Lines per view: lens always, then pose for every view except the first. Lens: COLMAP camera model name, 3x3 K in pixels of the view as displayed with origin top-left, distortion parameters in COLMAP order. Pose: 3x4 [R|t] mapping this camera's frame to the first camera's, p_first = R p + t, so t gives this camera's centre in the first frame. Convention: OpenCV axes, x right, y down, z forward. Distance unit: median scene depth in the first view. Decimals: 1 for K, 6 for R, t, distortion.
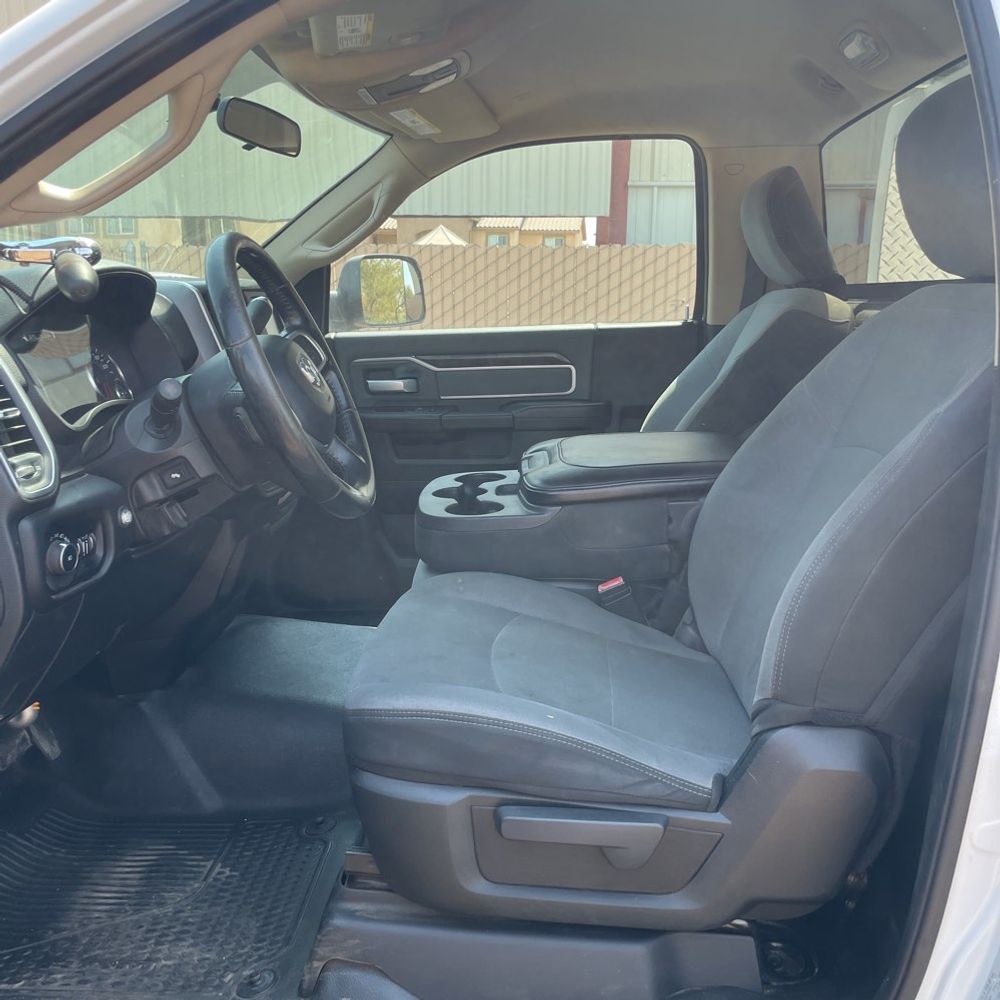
lens RADIAL K [[1004.4, 0, 497.2], [0, 1004.4, 500.4], [0, 0, 1]] dist [0.046670, 0.000000]
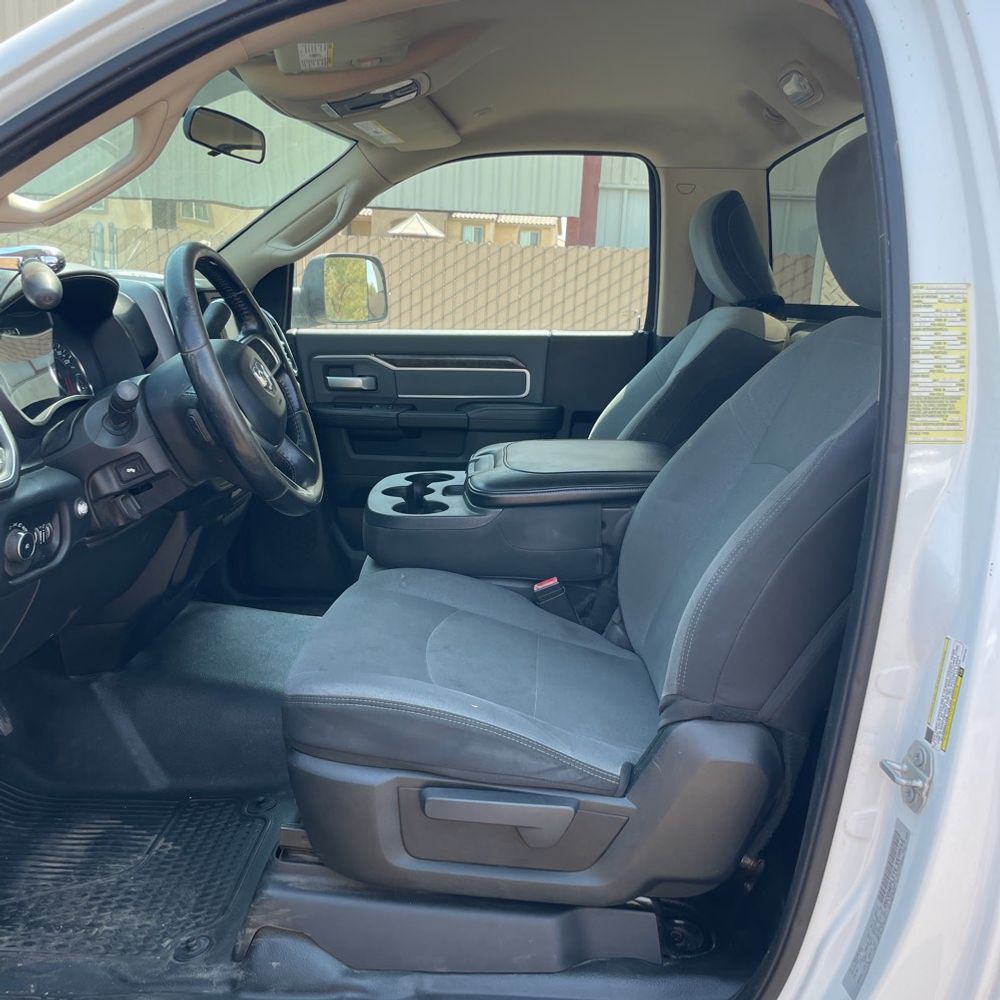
lens RADIAL K [[1004.4, 0, 494.0], [0, 1004.4, 501.0], [0, 0, 1]] dist [0.046670, 0.000000]
pose [[0.998971, 0.033350, 0.030722, 0.024099], [-0.033582, 0.999411, 0.007061, -0.009977], [-0.030469, -0.008085, 0.999503, -0.057276]]
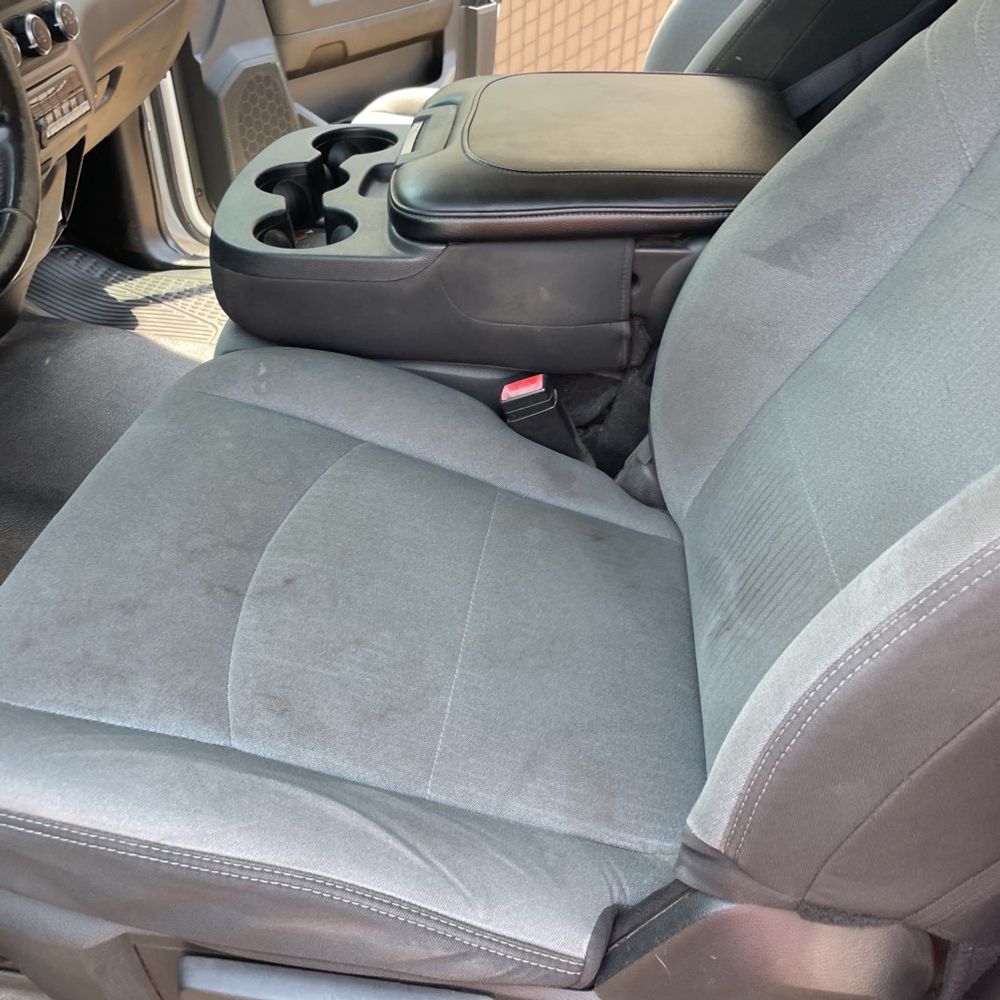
lens RADIAL K [[1004.4, 0, 510.0], [0, 1004.4, 504.1], [0, 0, 1]] dist [0.046670, 0.000000]
pose [[0.998142, 0.060780, -0.004374, 0.116697], [-0.053369, 0.906567, 0.418675, -0.106107], [0.029412, -0.417664, 0.908126, 0.448431]]
